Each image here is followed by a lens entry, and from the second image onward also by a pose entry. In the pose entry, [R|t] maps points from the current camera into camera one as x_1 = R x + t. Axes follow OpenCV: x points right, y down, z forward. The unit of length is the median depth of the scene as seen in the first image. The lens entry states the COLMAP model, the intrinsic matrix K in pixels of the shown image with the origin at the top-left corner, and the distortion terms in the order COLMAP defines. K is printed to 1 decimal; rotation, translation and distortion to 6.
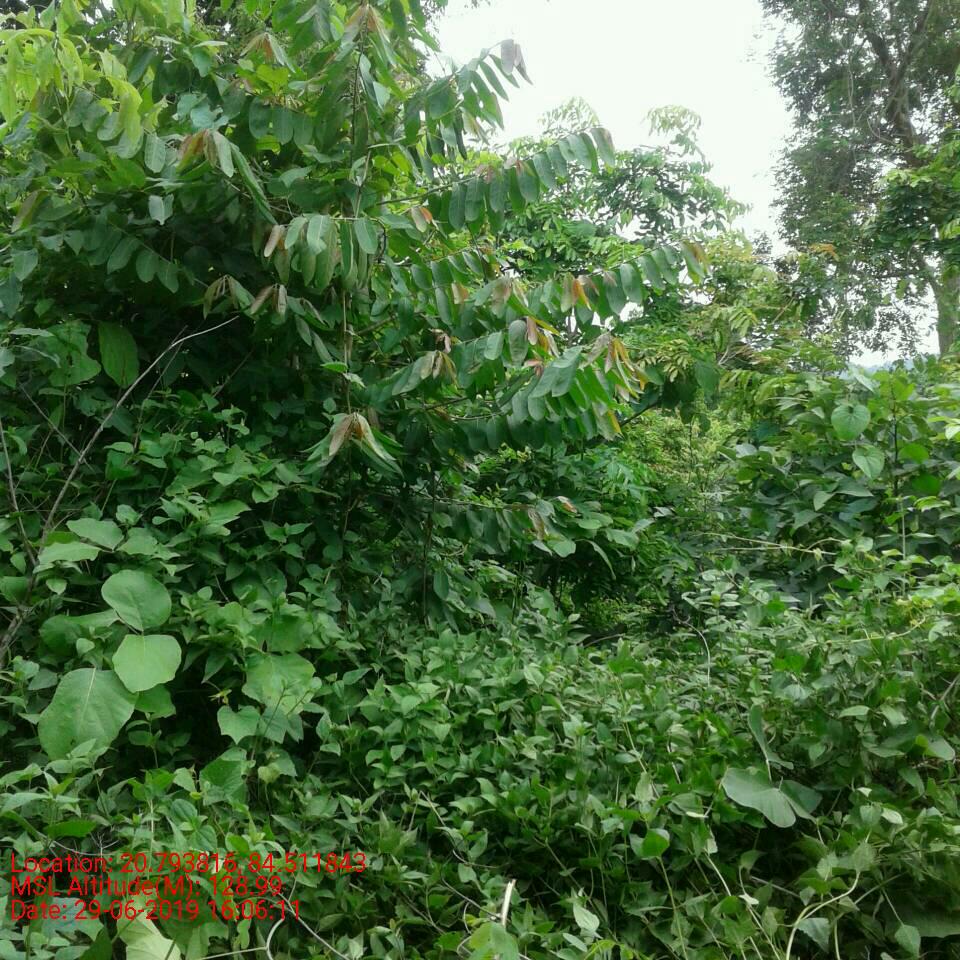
lens RADIAL K [[1100.1, 0, 476.1], [0, 1100.1, 457.0], [0, 0, 1]] dist [0.127448, -0.325492]
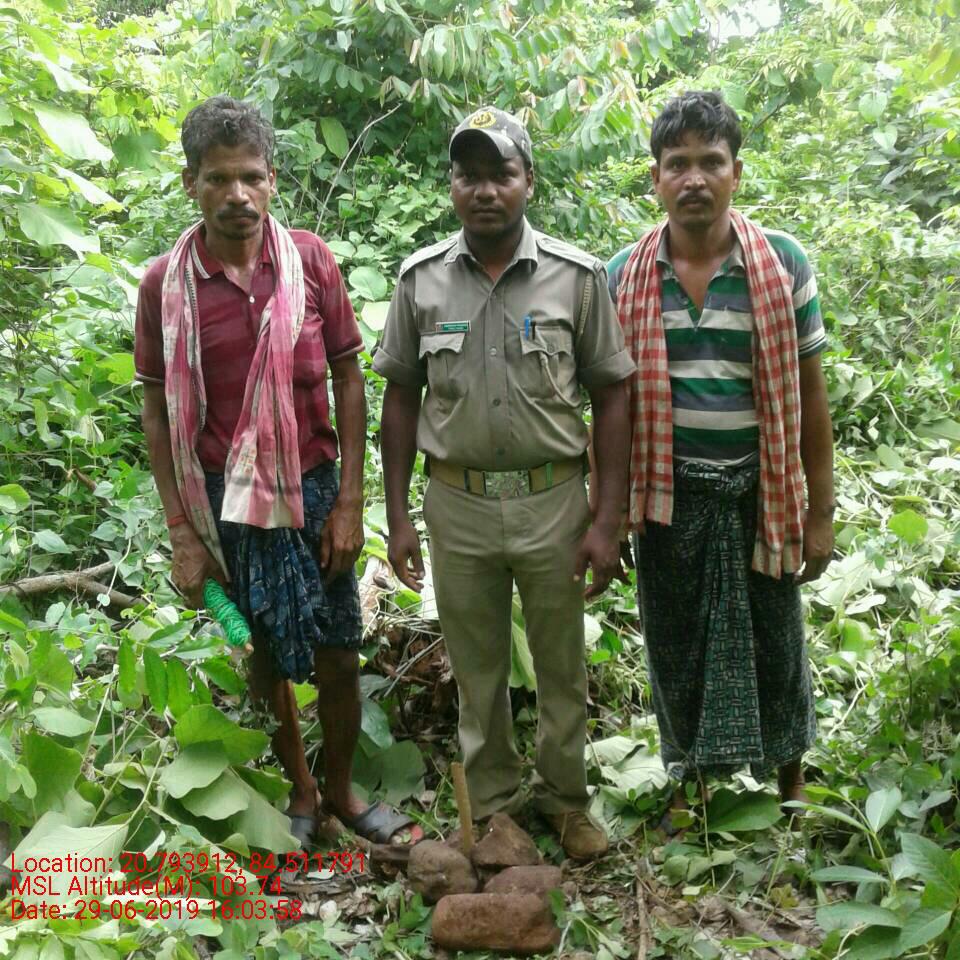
lens RADIAL K [[1111.5, 0, 494.9], [0, 1111.5, 452.9], [0, 0, 1]] dist [0.118977, -0.177969]
pose [[0.975208, -0.083903, -0.204766, 0.205133], [0.128674, 0.967821, 0.216252, 0.027699], [0.180033, -0.237239, 0.954623, -0.637648]]
